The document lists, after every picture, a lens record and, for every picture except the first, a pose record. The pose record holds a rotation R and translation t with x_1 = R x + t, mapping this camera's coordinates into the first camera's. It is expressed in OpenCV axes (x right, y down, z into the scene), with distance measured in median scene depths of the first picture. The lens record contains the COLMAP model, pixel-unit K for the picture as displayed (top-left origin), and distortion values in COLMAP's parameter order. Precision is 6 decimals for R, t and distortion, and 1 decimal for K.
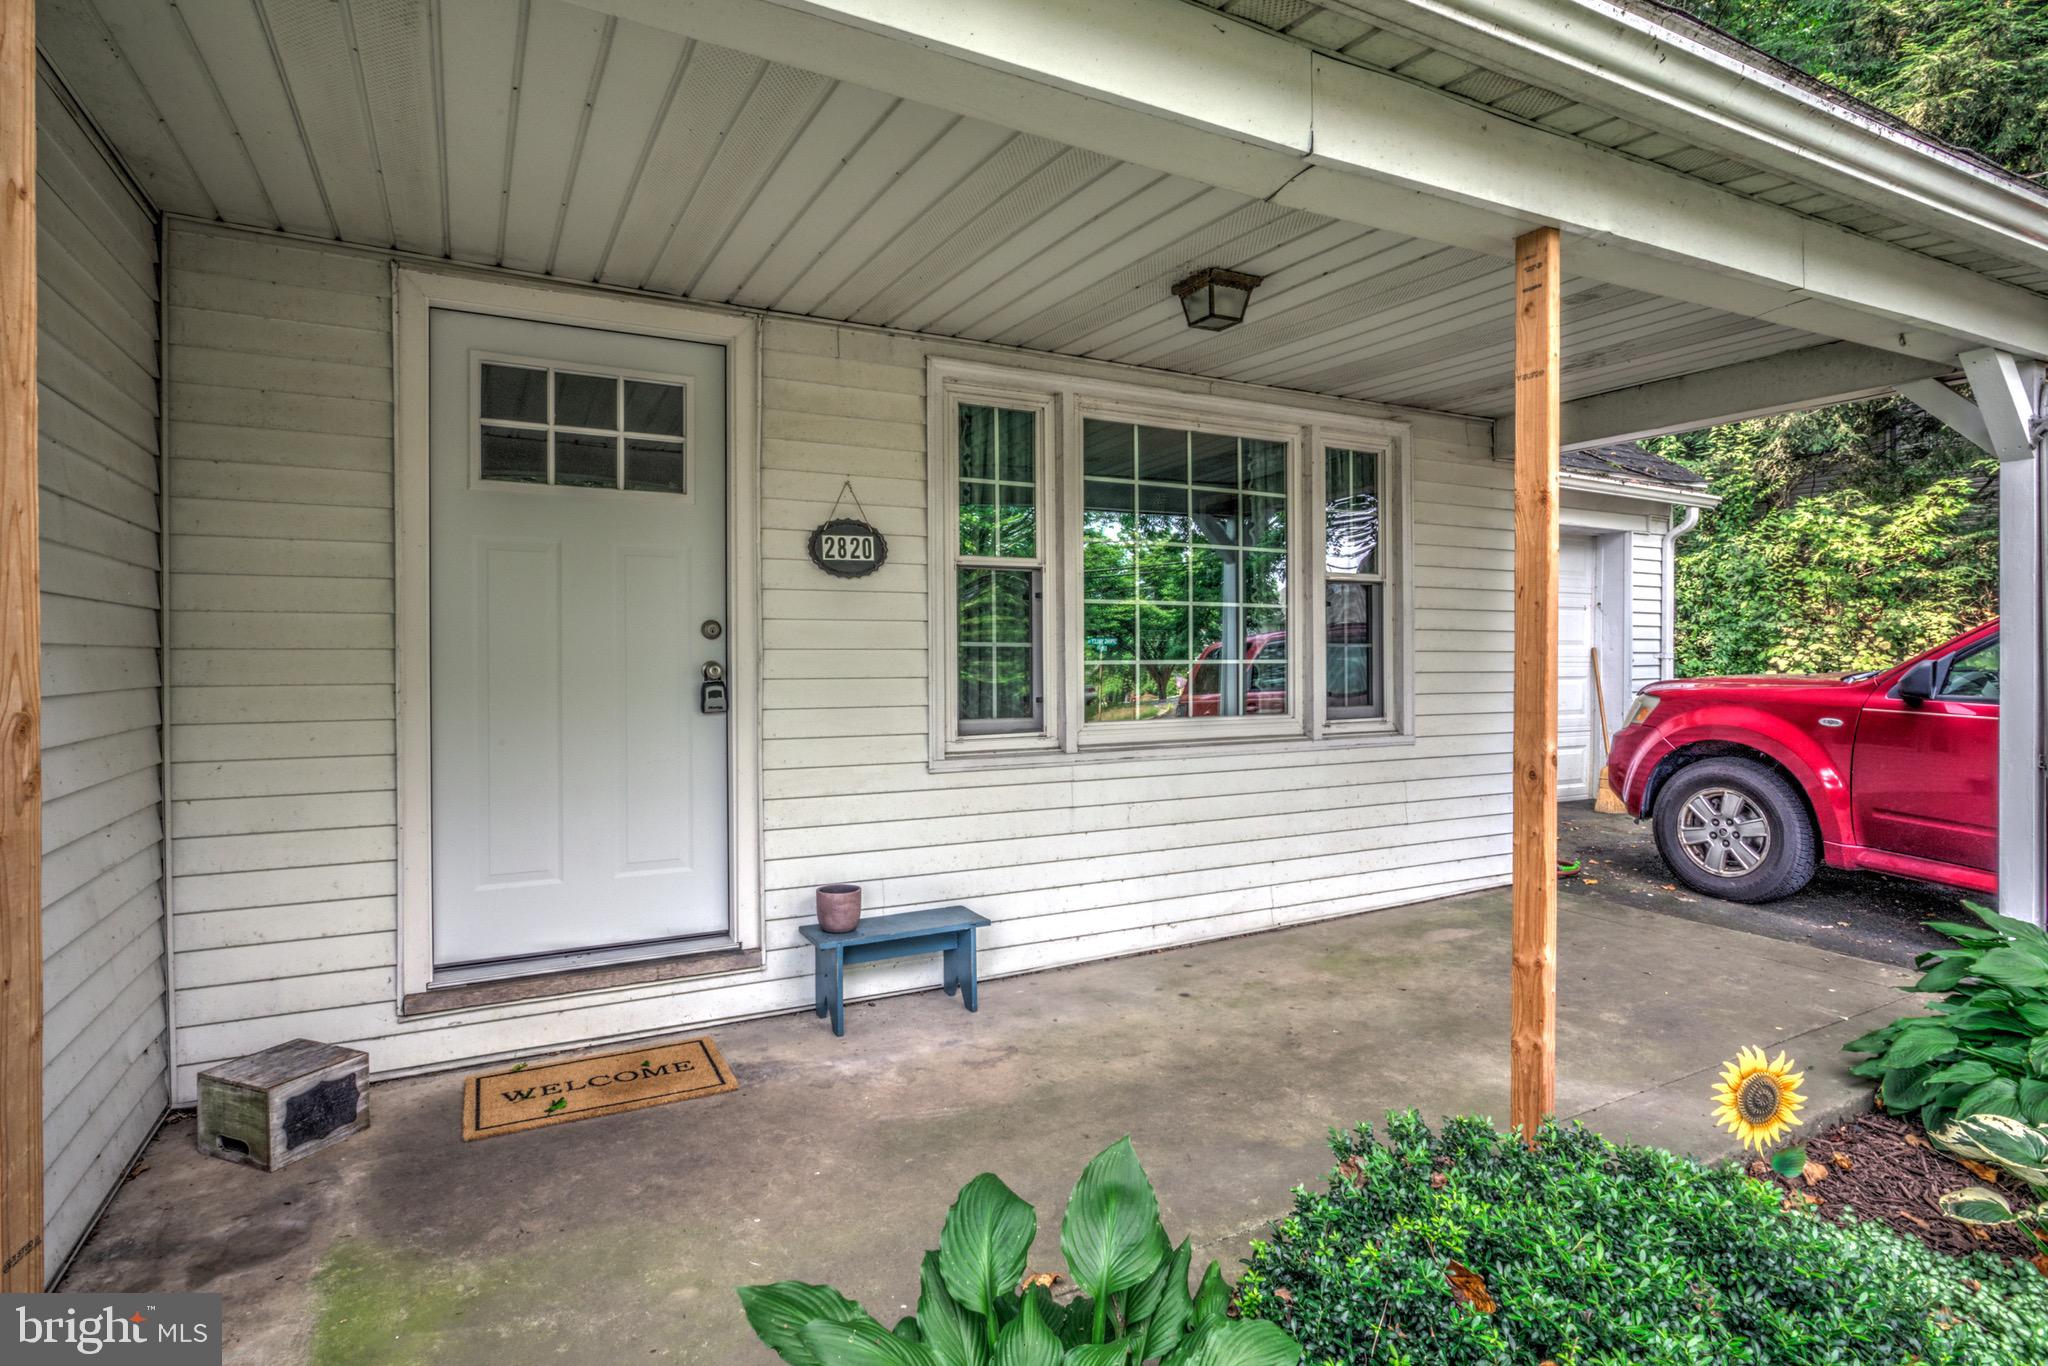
lens RADIAL K [[1061.4, 0, 1007.8], [0, 1061.4, 681.4], [0, 0, 1]] dist [-0.005174, -0.000838]
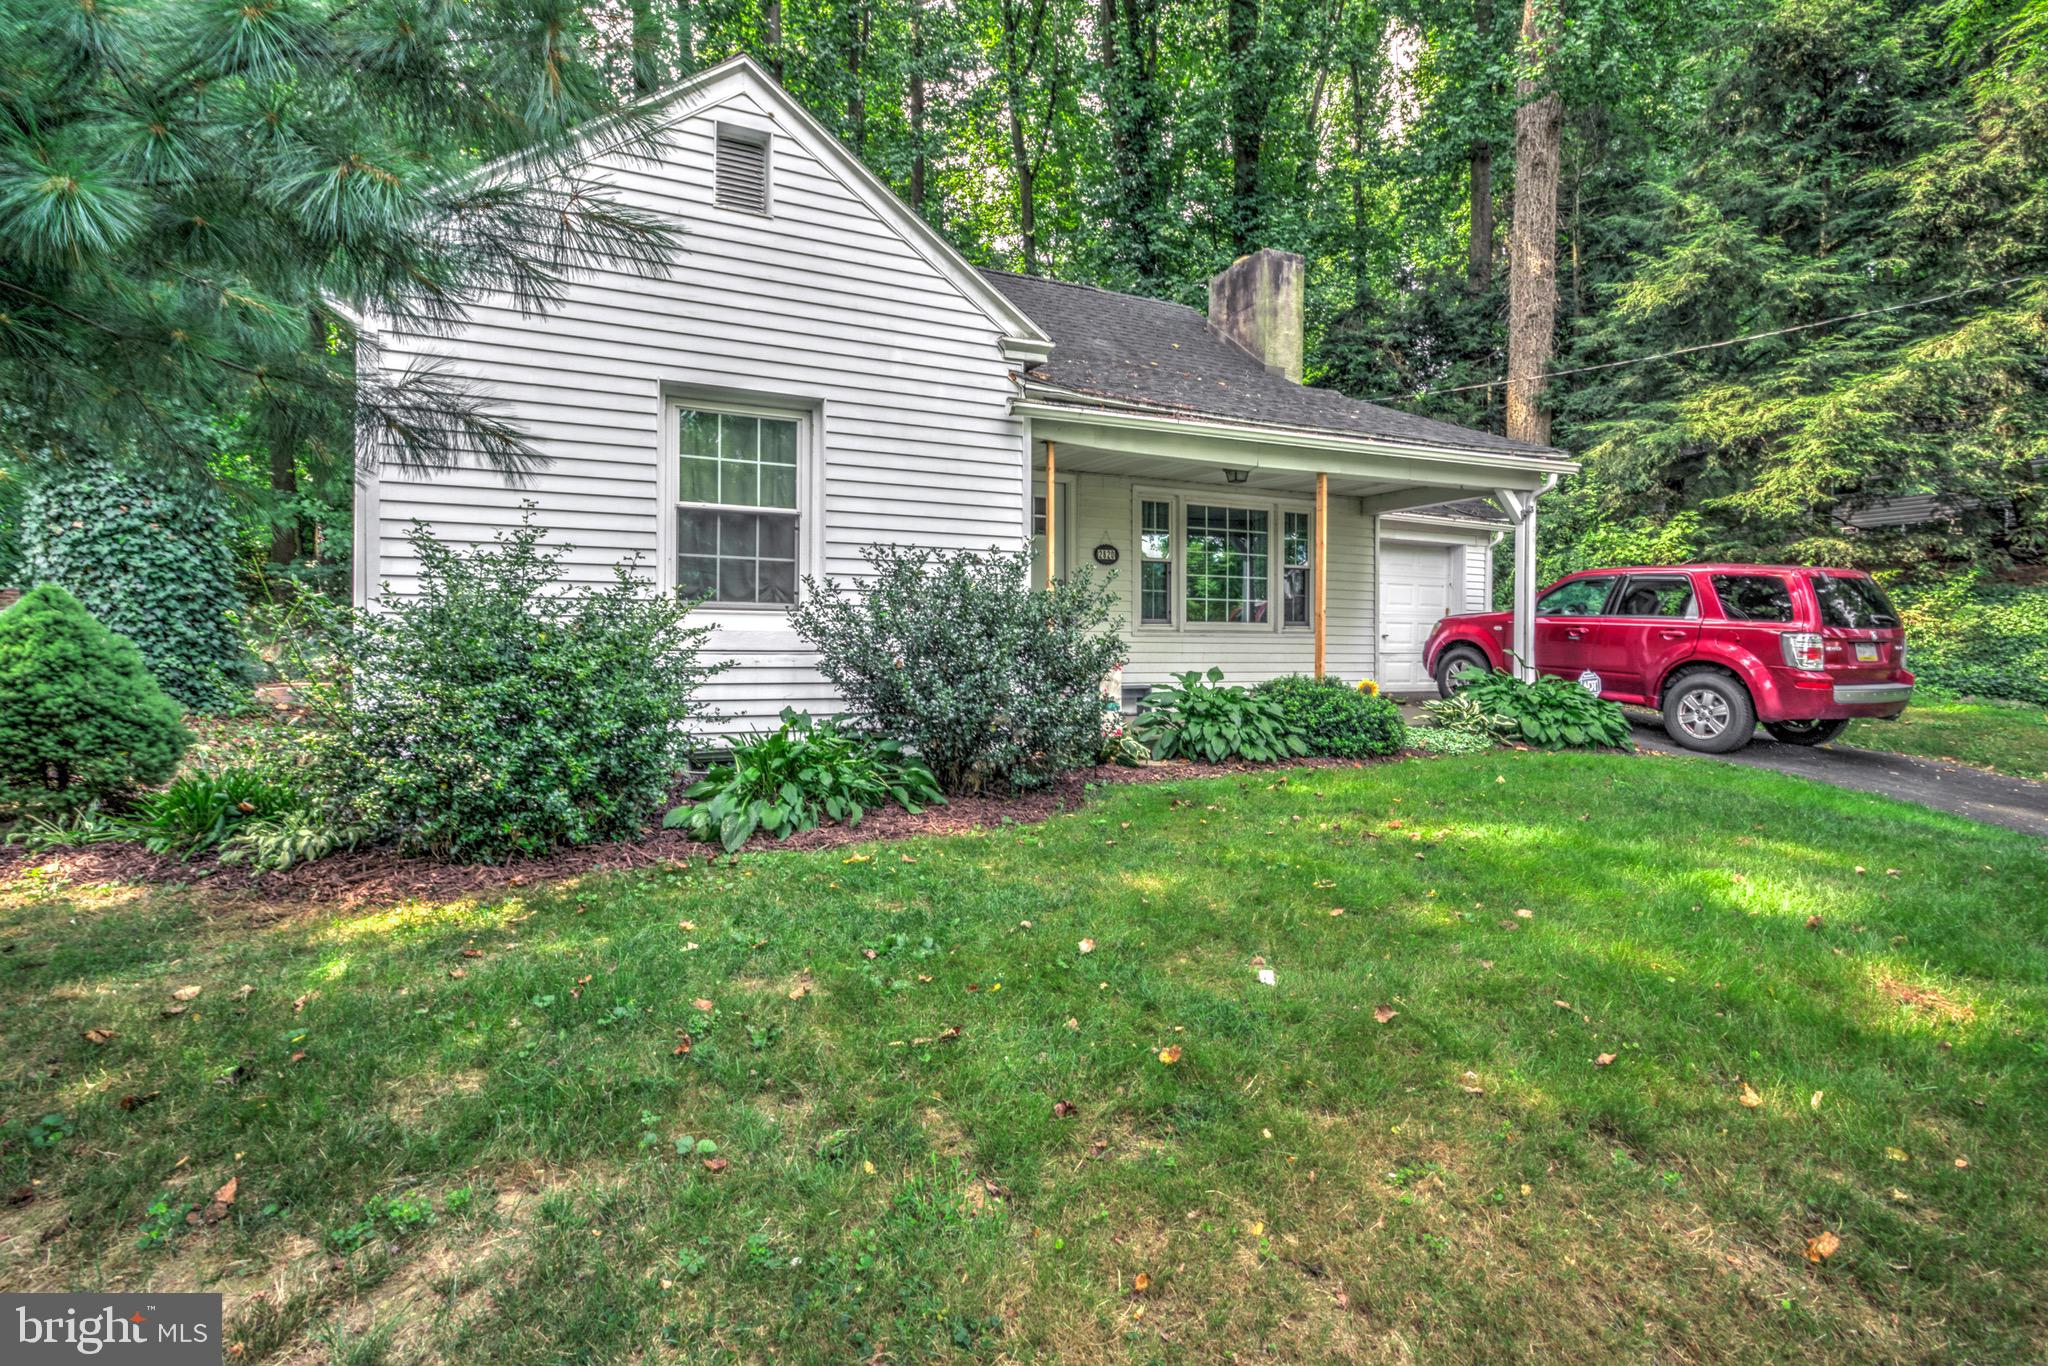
lens RADIAL K [[1061.4, 0, 1023.9], [0, 1061.4, 672.2], [0, 0, 1]] dist [-0.005174, -0.000838]
pose [[0.999983, 0.002613, -0.005192, -0.323248], [-0.002665, 0.999947, -0.009928, 0.194415], [0.005166, 0.009942, 0.999937, -1.644449]]
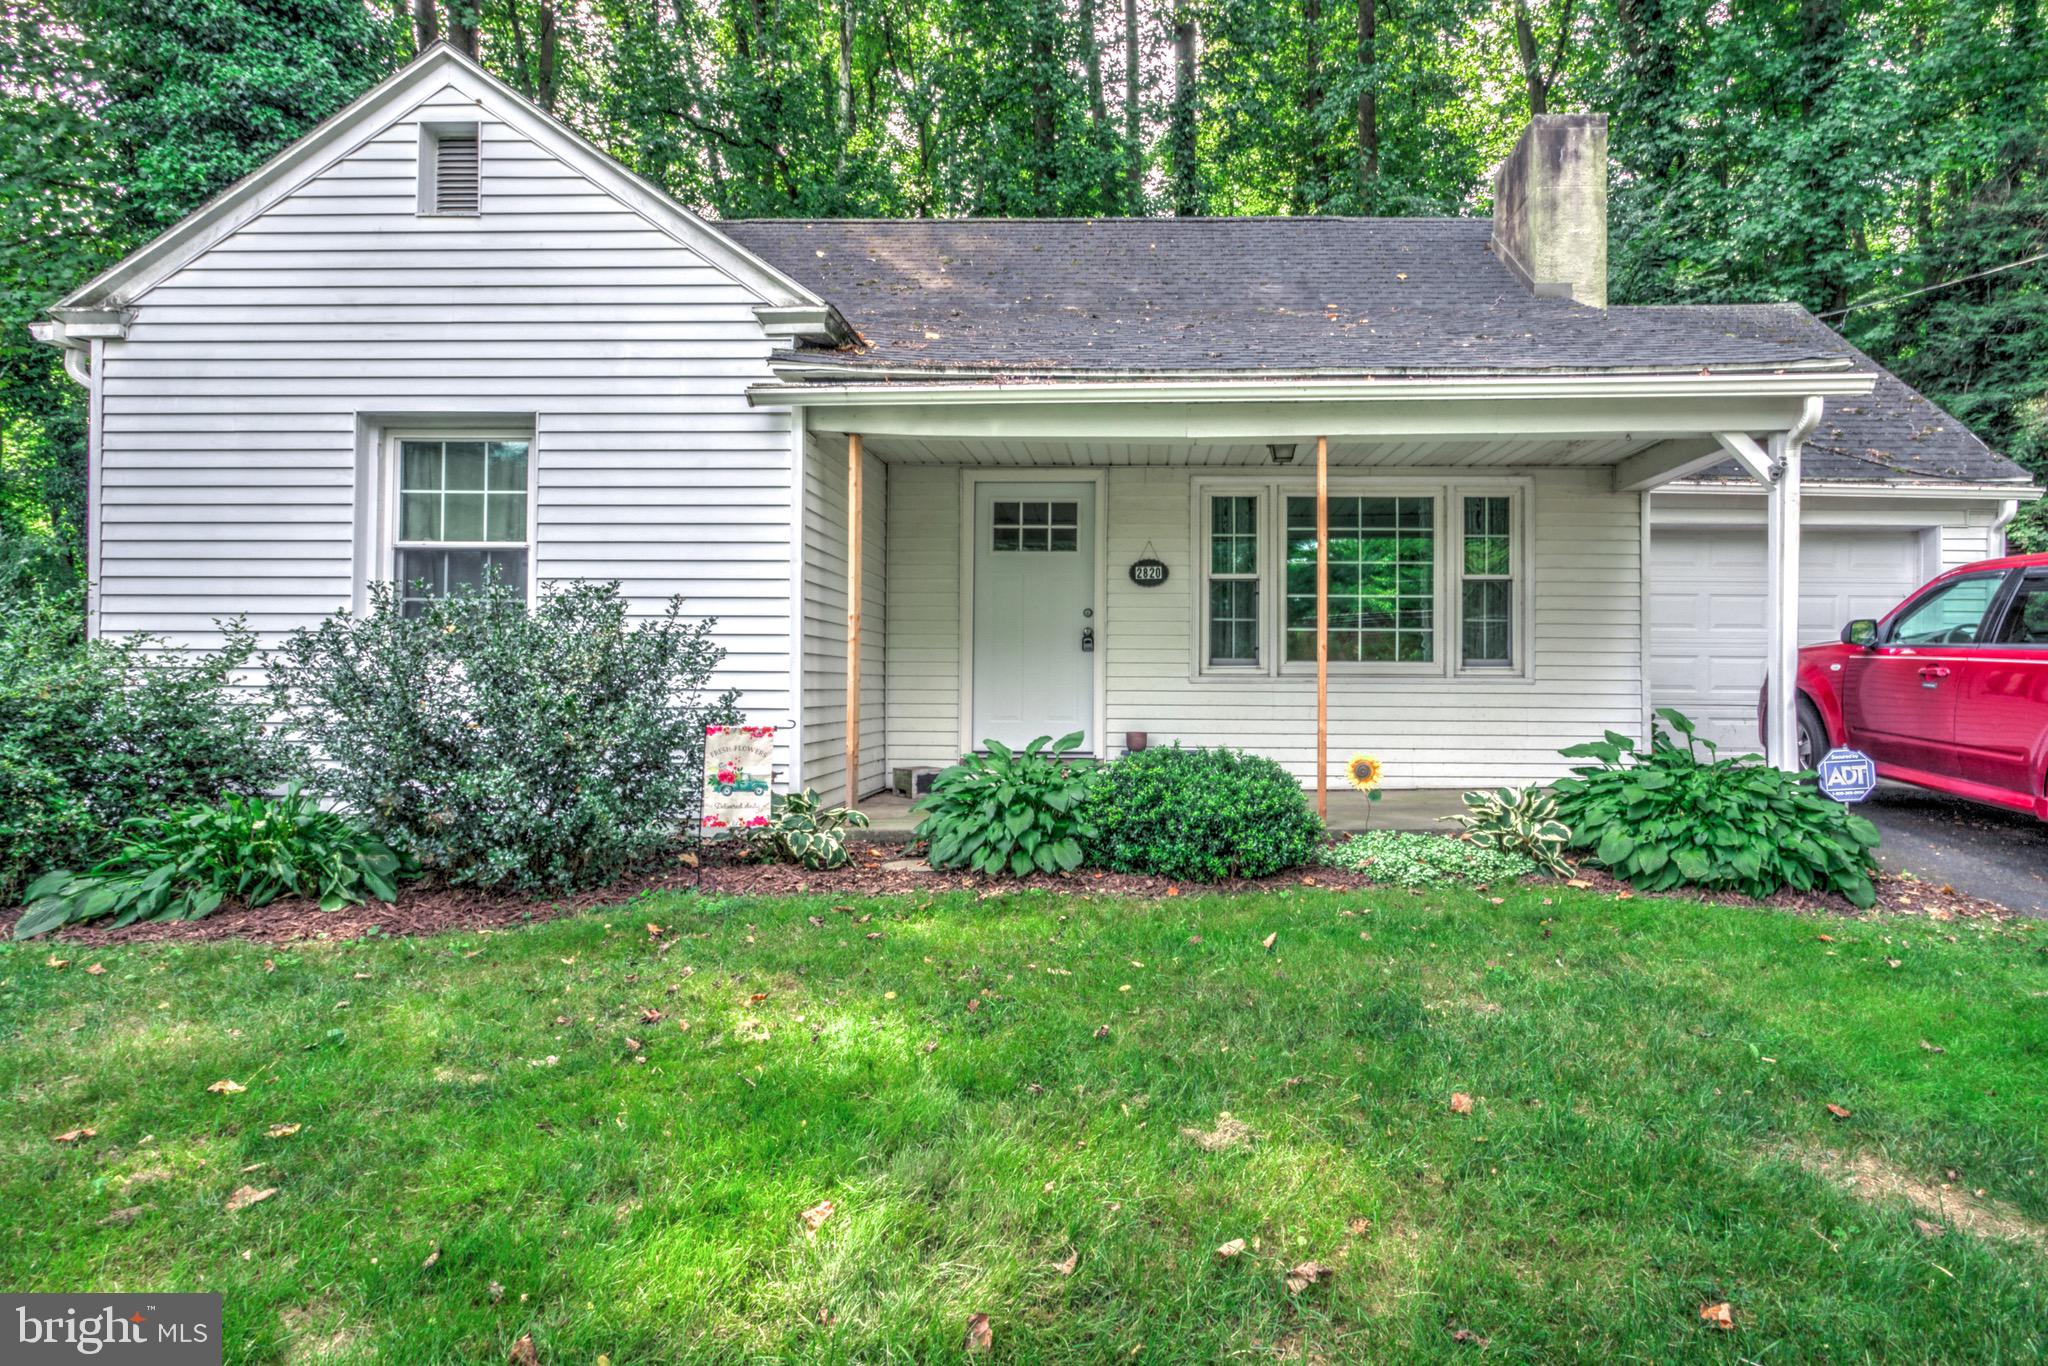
lens RADIAL K [[1198.5, 0, 1030.5], [0, 1198.5, 680.5], [0, 0, 1]] dist [-0.005872, -0.000199]
pose [[0.874034, 0.001957, -0.485861, 0.722421], [-0.019371, 0.999337, -0.030821, 0.148761], [0.485479, 0.036350, 0.873492, -1.061997]]
